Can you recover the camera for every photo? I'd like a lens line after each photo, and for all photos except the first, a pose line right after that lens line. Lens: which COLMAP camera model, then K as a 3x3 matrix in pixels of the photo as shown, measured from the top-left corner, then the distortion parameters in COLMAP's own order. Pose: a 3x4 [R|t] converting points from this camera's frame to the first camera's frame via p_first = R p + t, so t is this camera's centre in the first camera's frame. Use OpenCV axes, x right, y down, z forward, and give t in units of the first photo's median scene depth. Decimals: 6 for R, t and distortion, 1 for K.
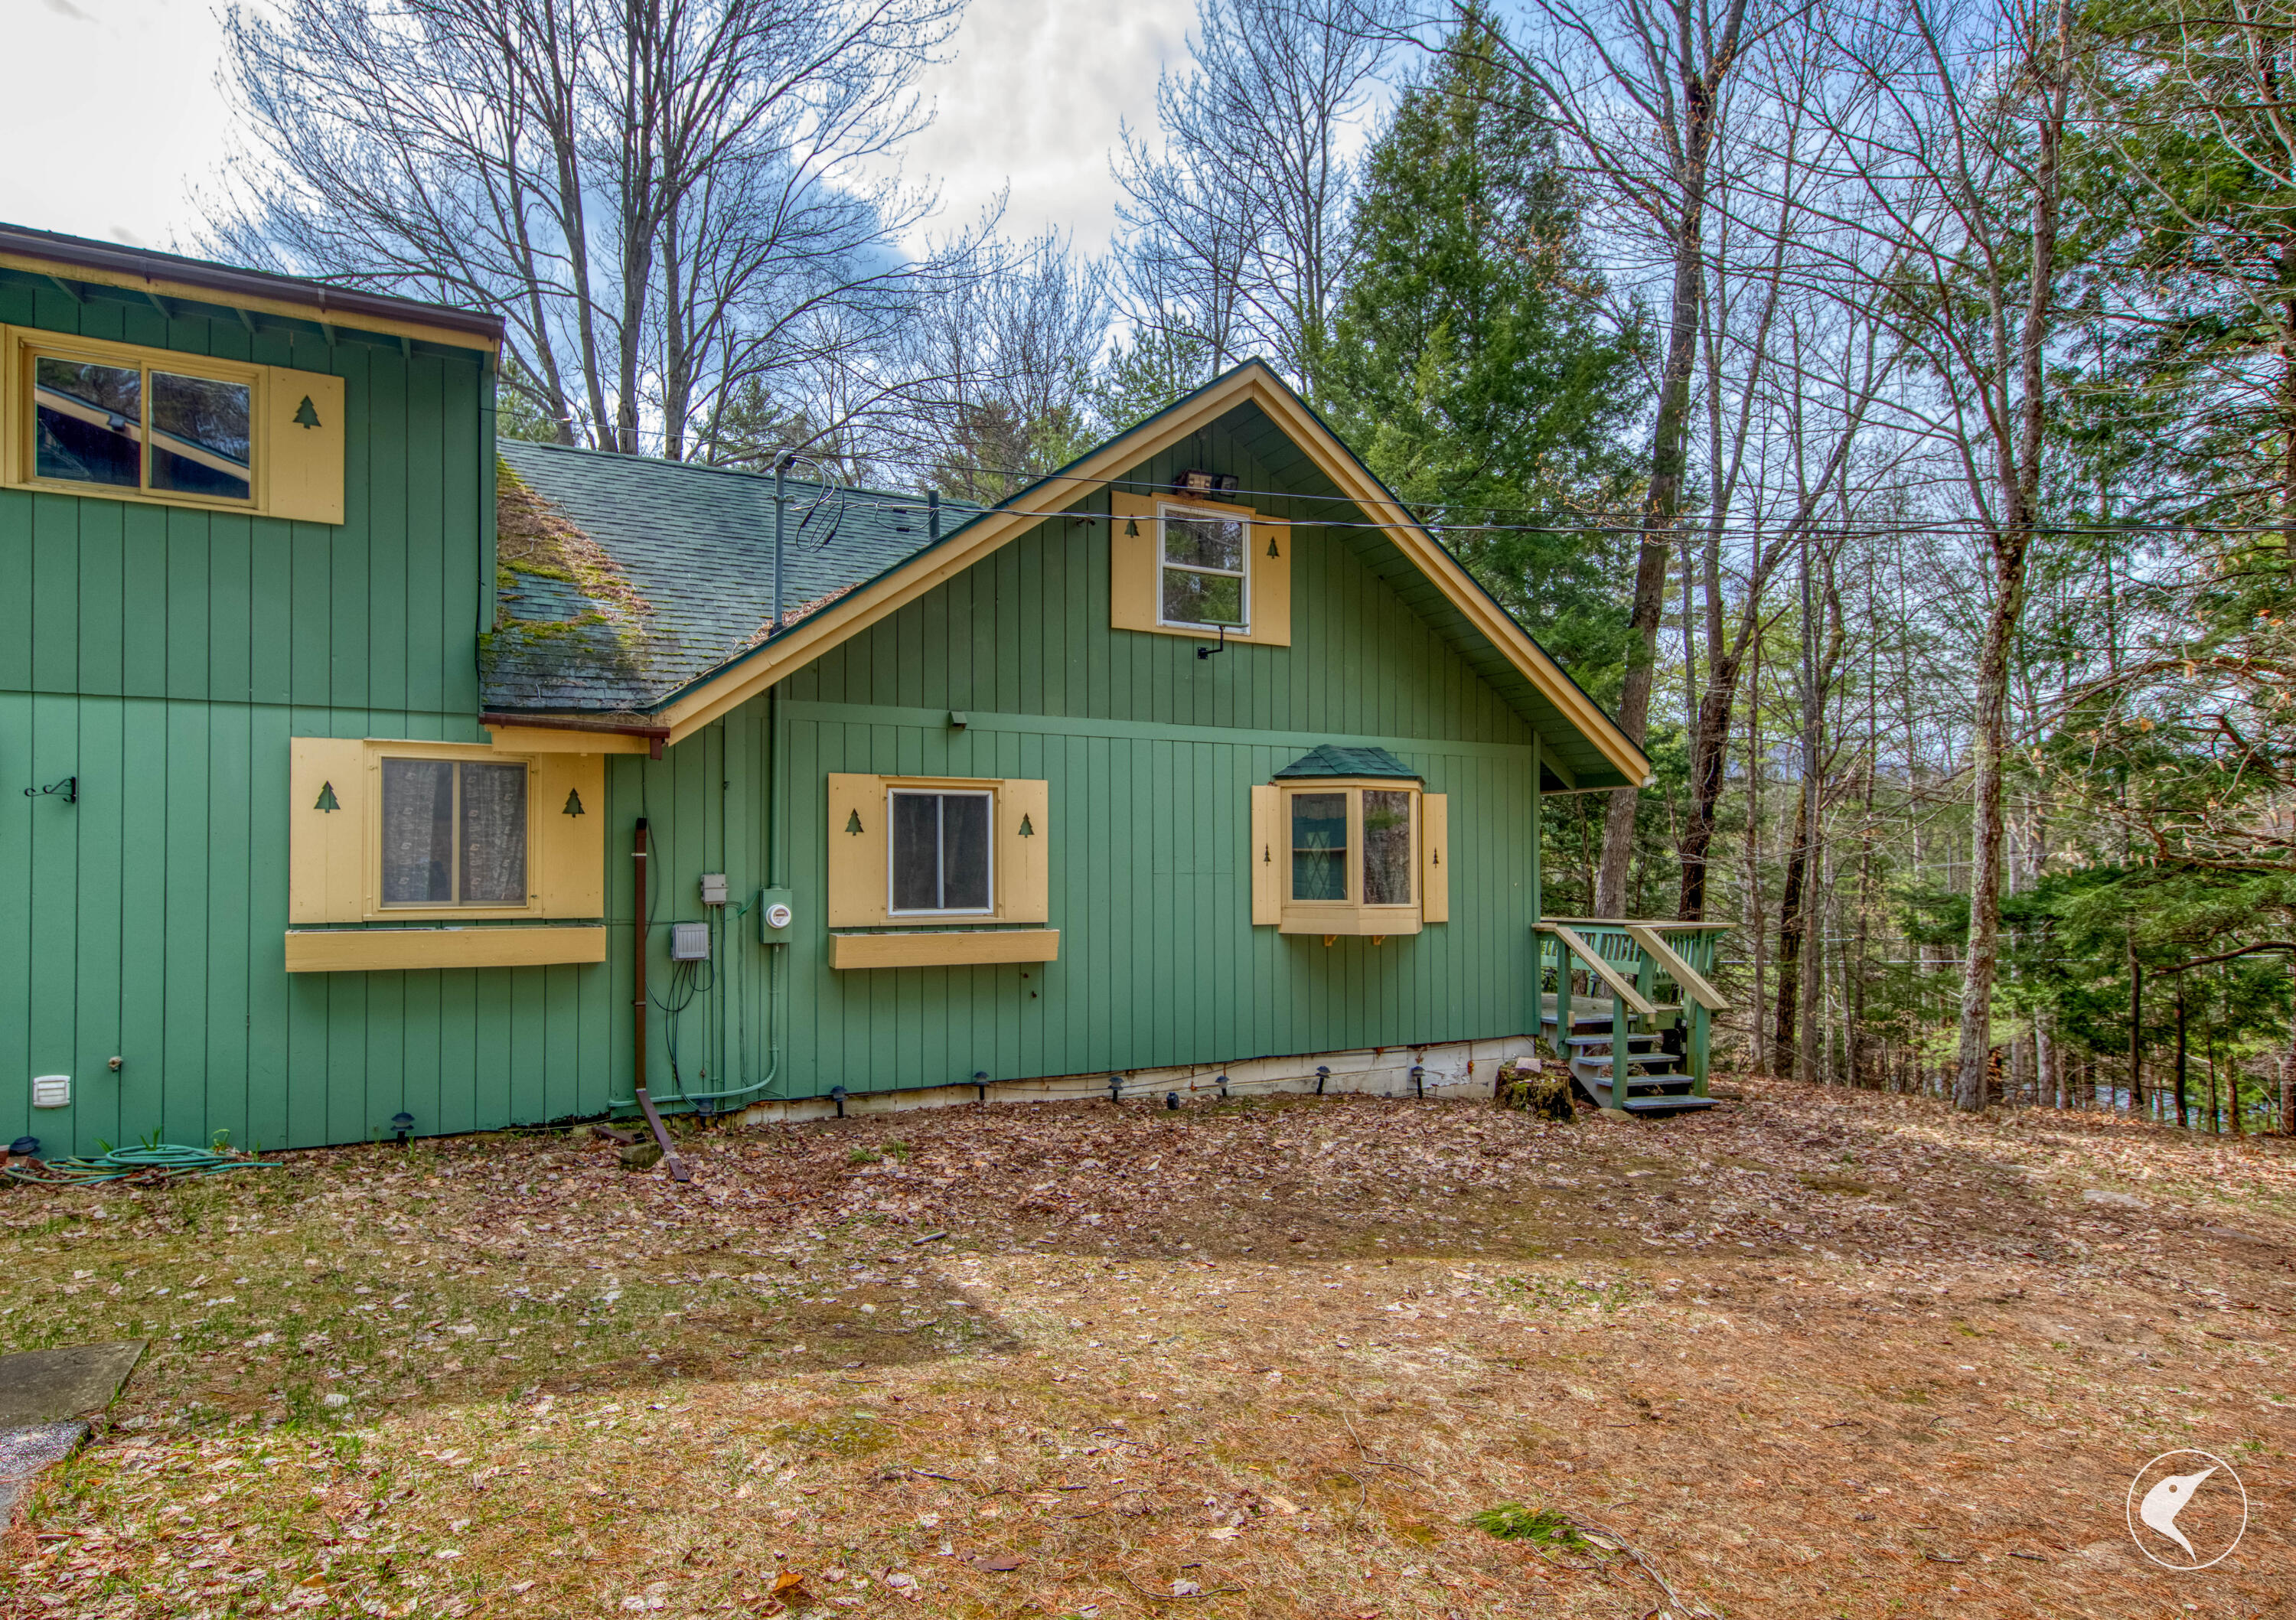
lens RADIAL K [[1173.2, 0, 1147.6], [0, 1173.2, 860.4], [0, 0, 1]] dist [-0.003820, -0.001440]
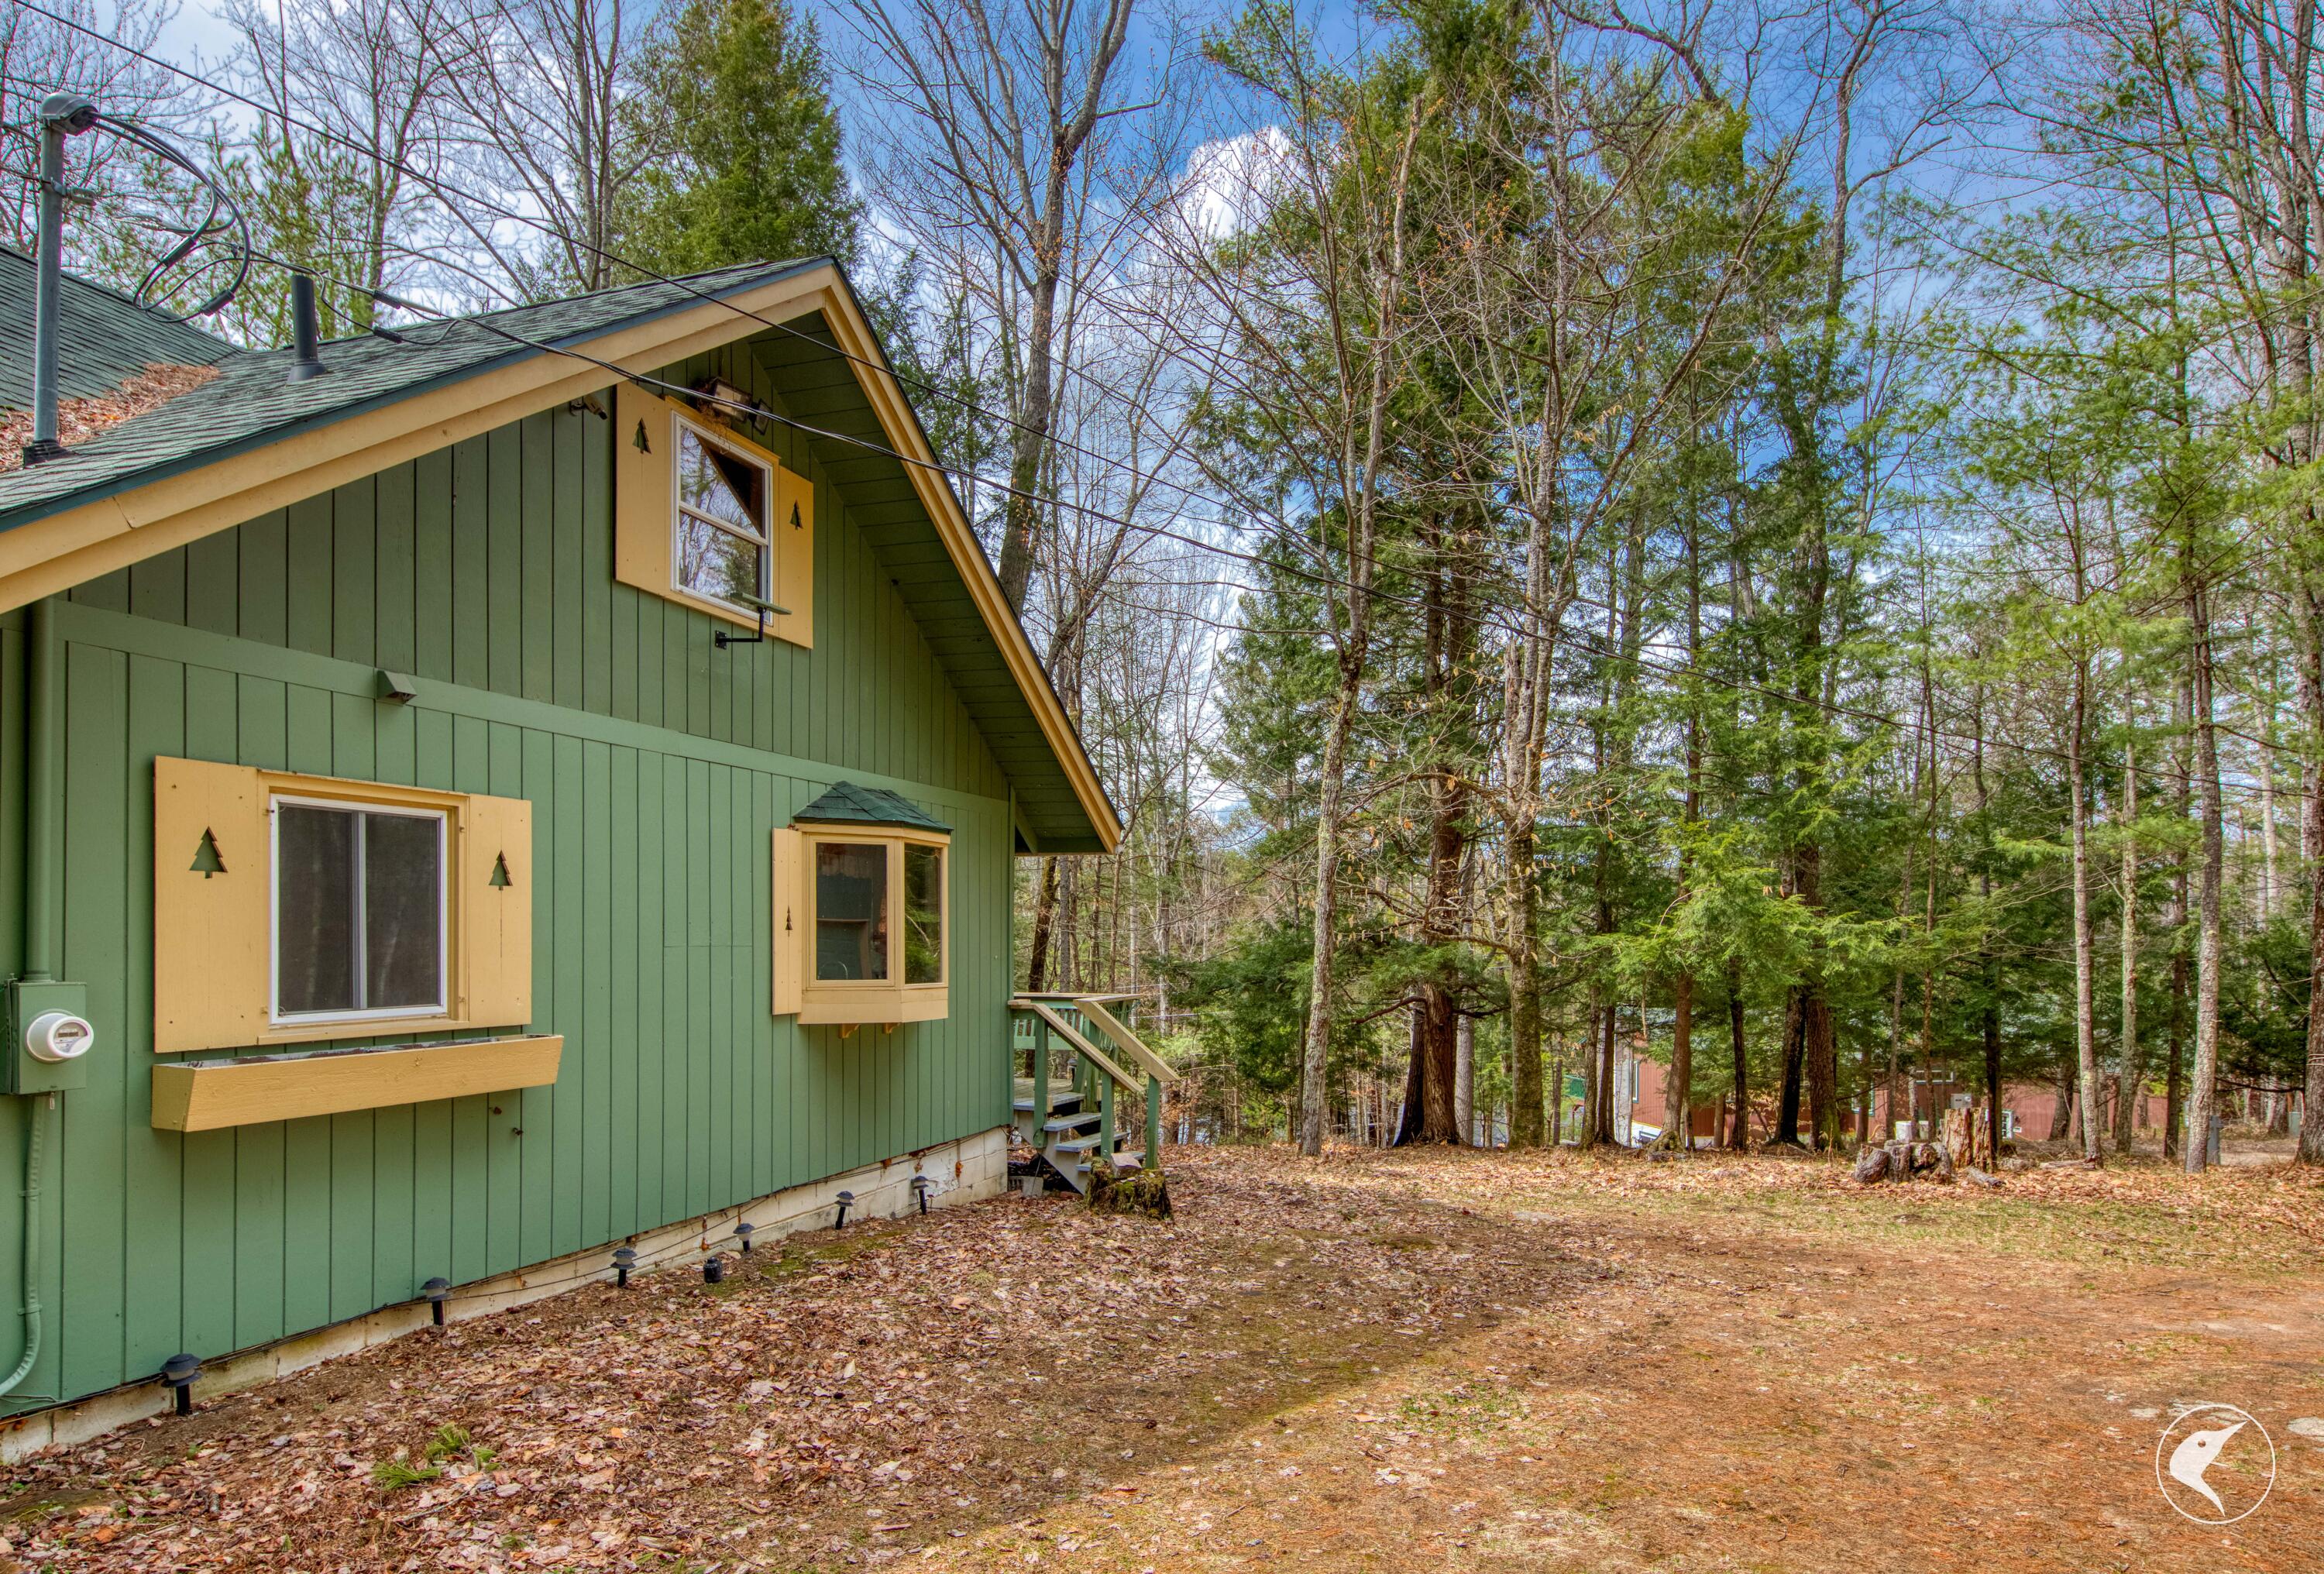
lens RADIAL K [[1265.7, 0, 1166.7], [0, 1265.7, 941.0], [0, 0, 1]] dist [0.006223, -0.000921]
pose [[0.735031, 0.002417, 0.678029, -0.304586], [-0.012355, 0.999875, 0.009829, -0.003575], [-0.677921, -0.015601, 0.734969, 0.266955]]
